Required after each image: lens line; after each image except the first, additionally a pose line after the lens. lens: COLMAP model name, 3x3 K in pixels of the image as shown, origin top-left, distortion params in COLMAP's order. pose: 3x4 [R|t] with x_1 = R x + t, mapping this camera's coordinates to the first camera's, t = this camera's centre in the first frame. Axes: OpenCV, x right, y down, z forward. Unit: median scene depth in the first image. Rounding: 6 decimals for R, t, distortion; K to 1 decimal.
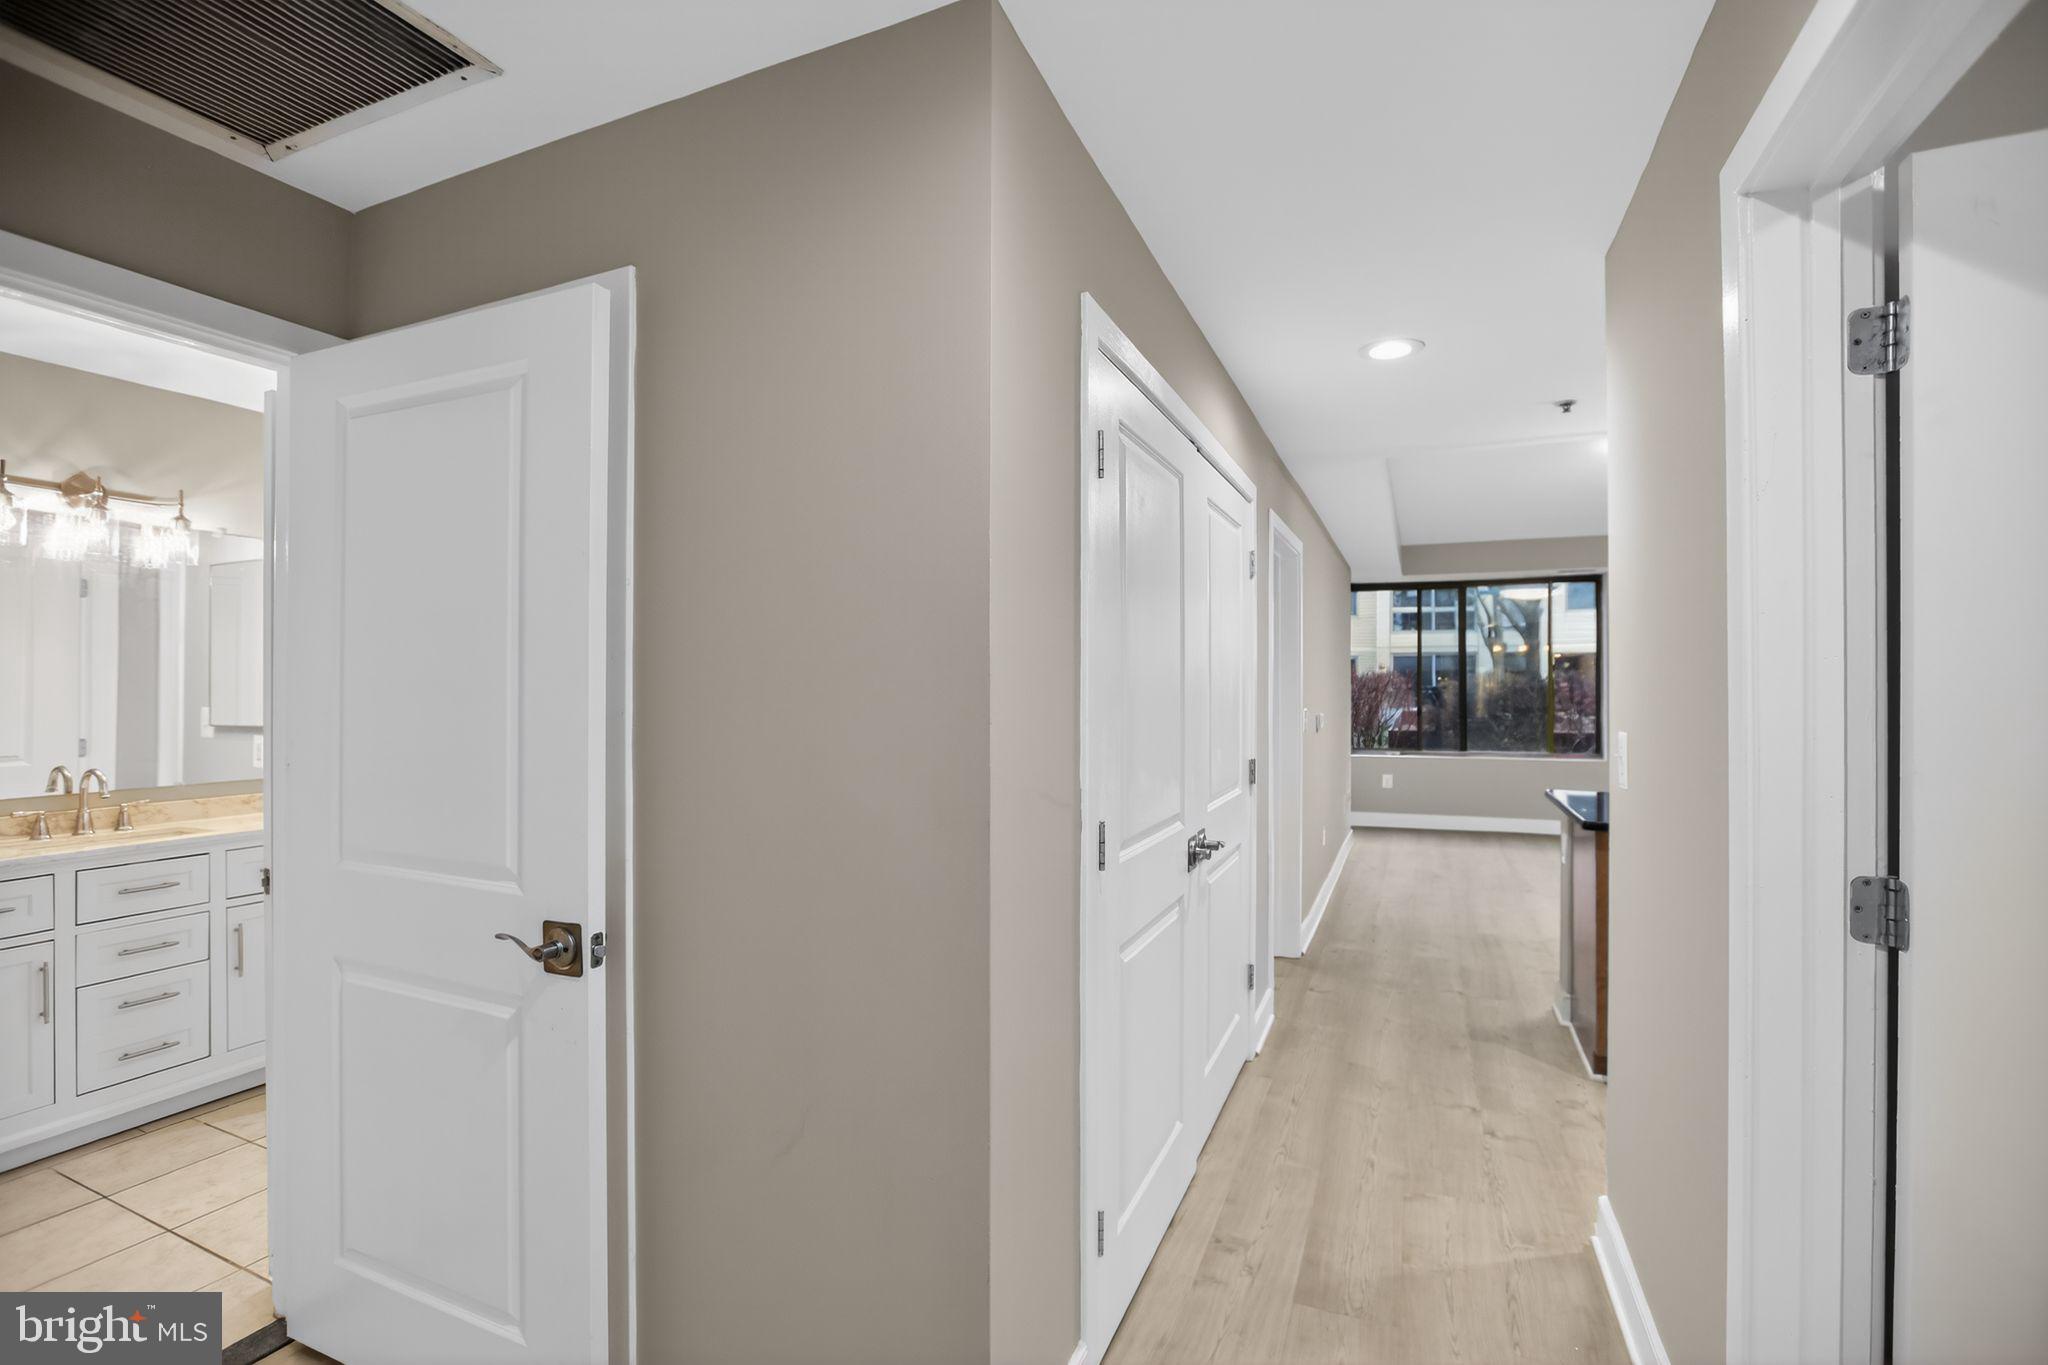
lens RADIAL K [[934.1, 0, 1011.1], [0, 934.1, 679.7], [0, 0, 1]] dist [-0.048472, 0.017316]
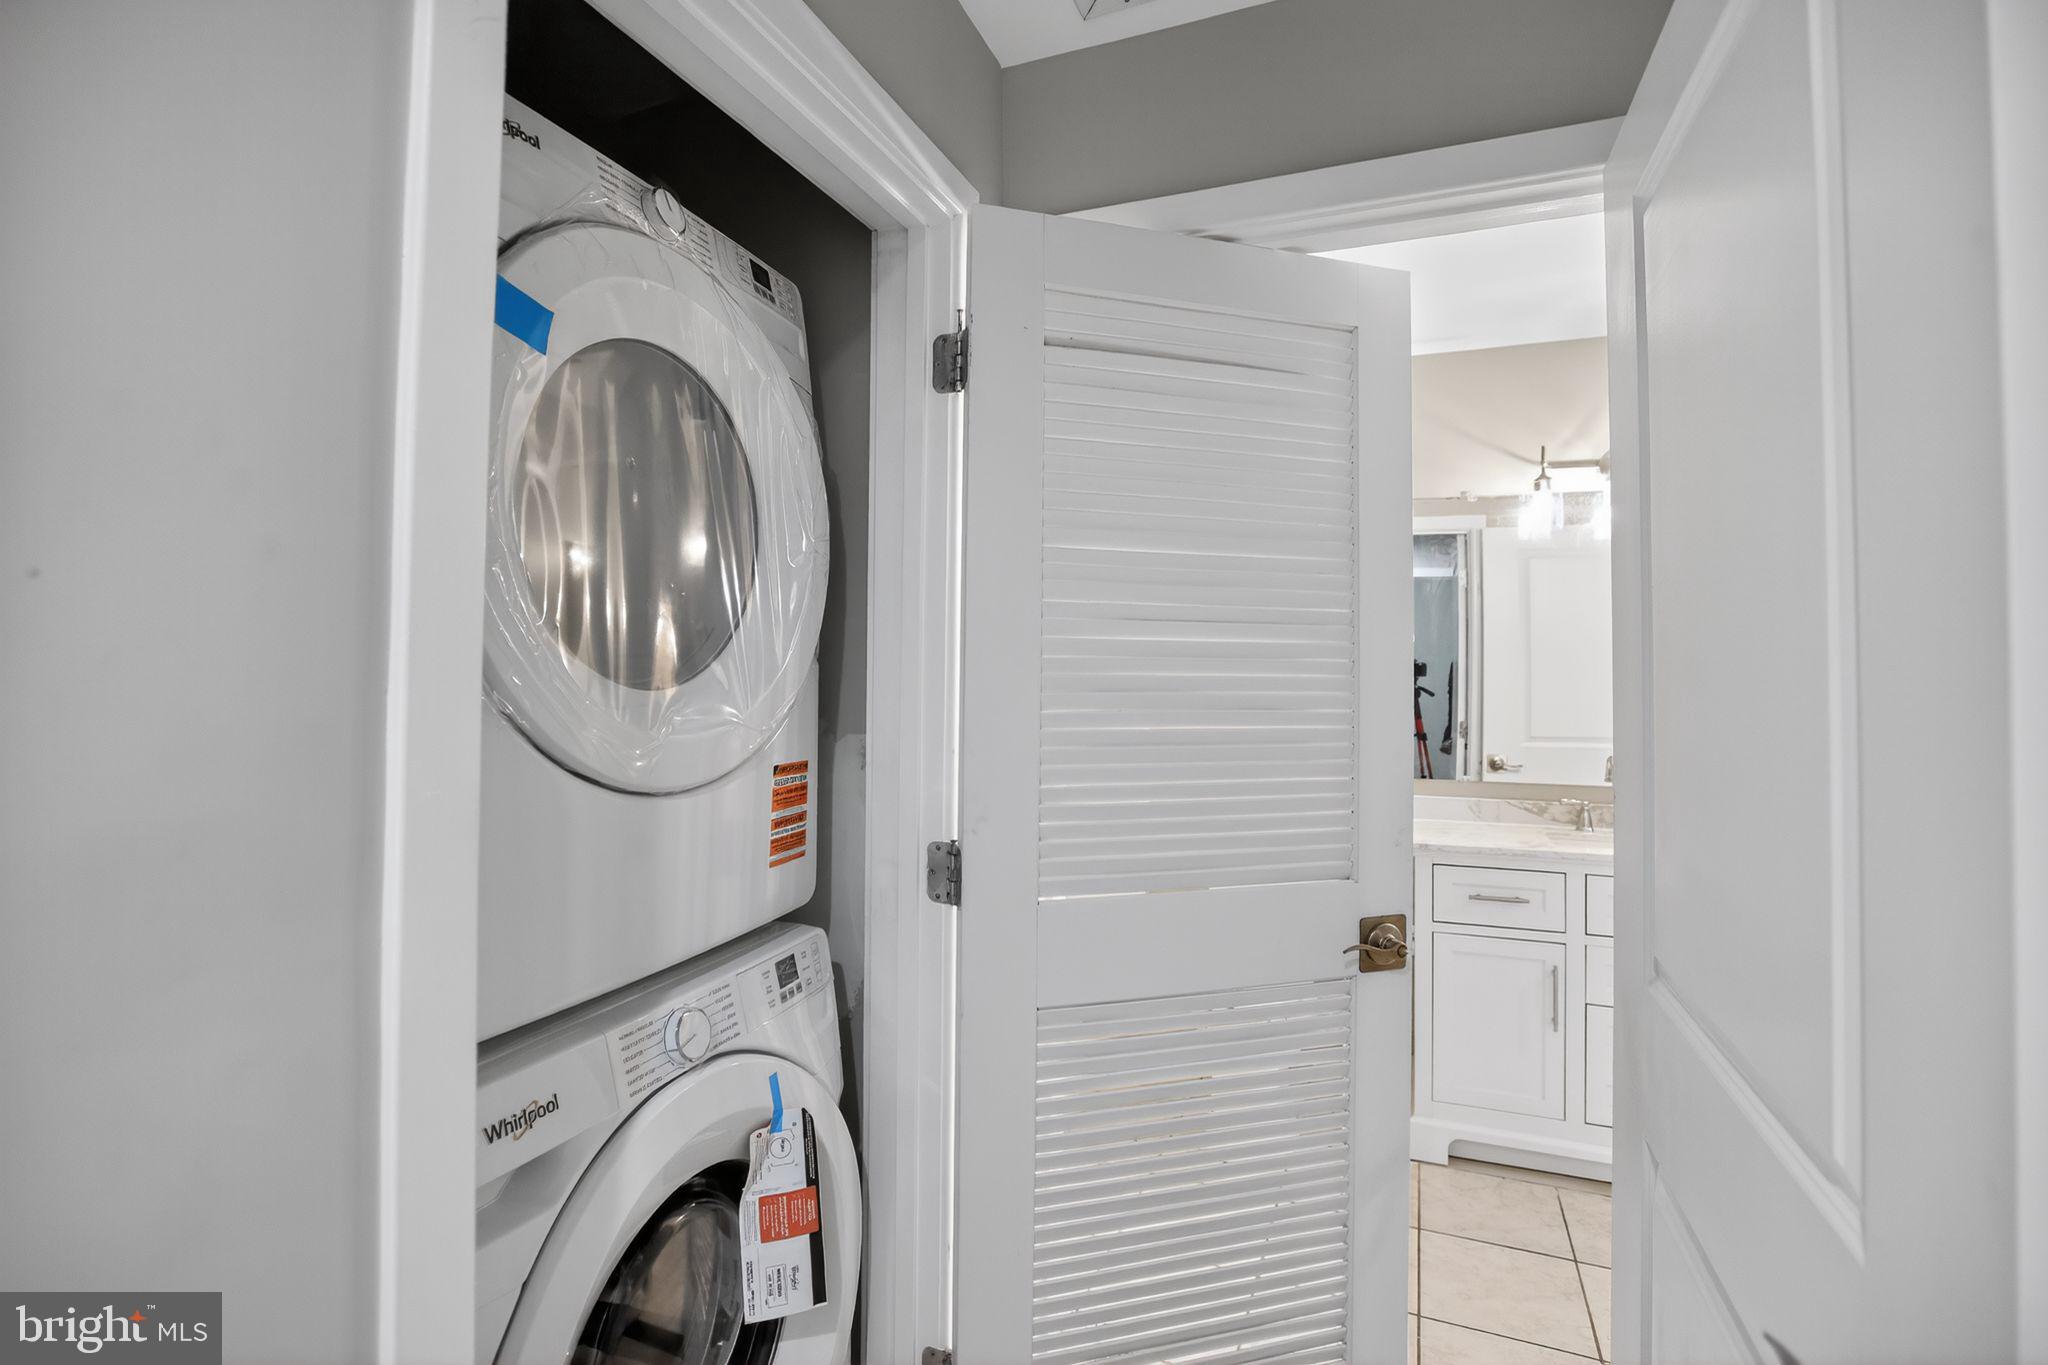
lens RADIAL K [[924.1, 0, 1018.1], [0, 924.1, 636.9], [0, 0, 1]] dist [-0.035301, 0.000007]
pose [[0.028124, -0.033687, -0.999037, -0.112719], [-0.000428, 0.999431, -0.033712, 0.003367], [0.999604, 0.001375, 0.028094, 0.357313]]
